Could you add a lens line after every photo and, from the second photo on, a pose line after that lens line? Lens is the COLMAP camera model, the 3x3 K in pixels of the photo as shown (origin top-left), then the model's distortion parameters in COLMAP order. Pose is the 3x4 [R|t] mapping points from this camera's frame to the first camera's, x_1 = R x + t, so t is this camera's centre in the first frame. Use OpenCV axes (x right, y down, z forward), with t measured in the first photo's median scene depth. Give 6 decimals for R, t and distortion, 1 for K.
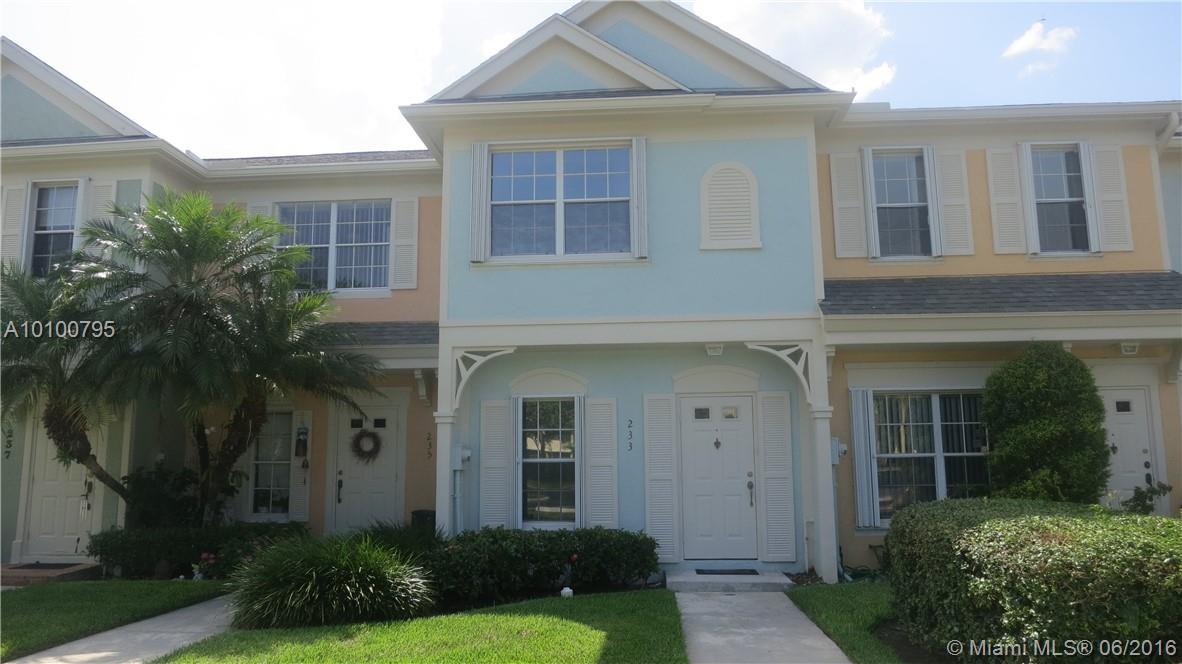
lens RADIAL K [[857.6, 0, 590.3], [0, 857.6, 331.0], [0, 0, 1]] dist [-0.042835, 0.001509]
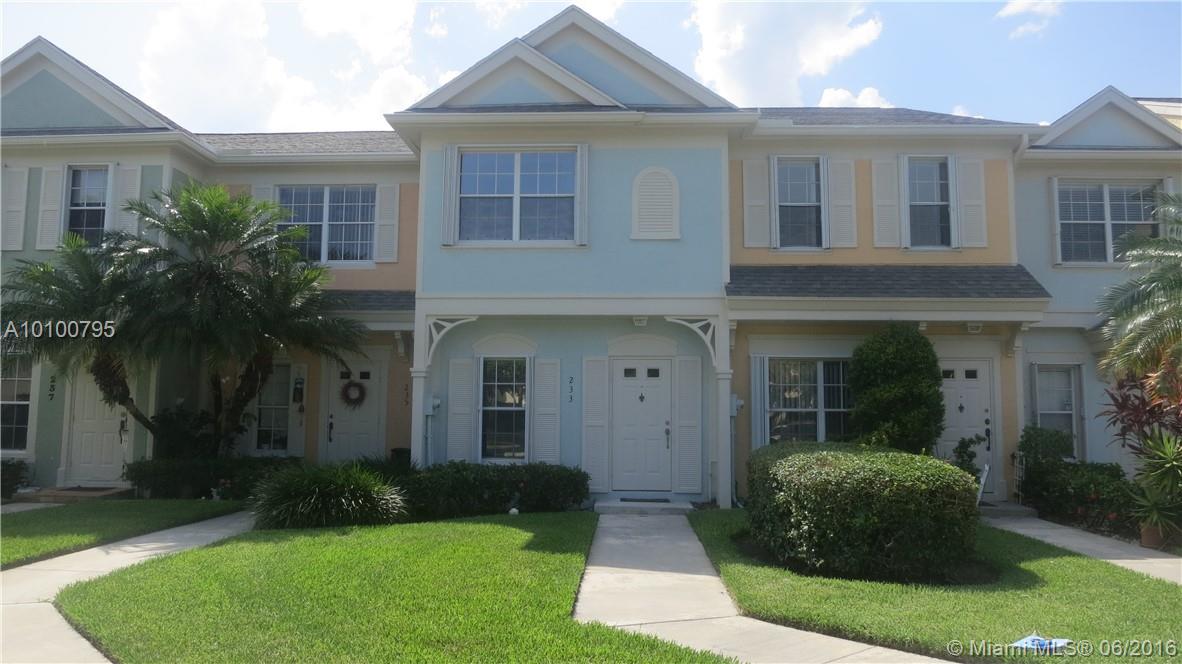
lens RADIAL K [[857.6, 0, 590.1], [0, 857.6, 331.2], [0, 0, 1]] dist [-0.042835, 0.001509]
pose [[0.999555, 0.019481, 0.022568, 0.045461], [-0.020696, 0.998277, 0.054897, -0.029906], [-0.021460, -0.055340, 0.998237, -0.224600]]
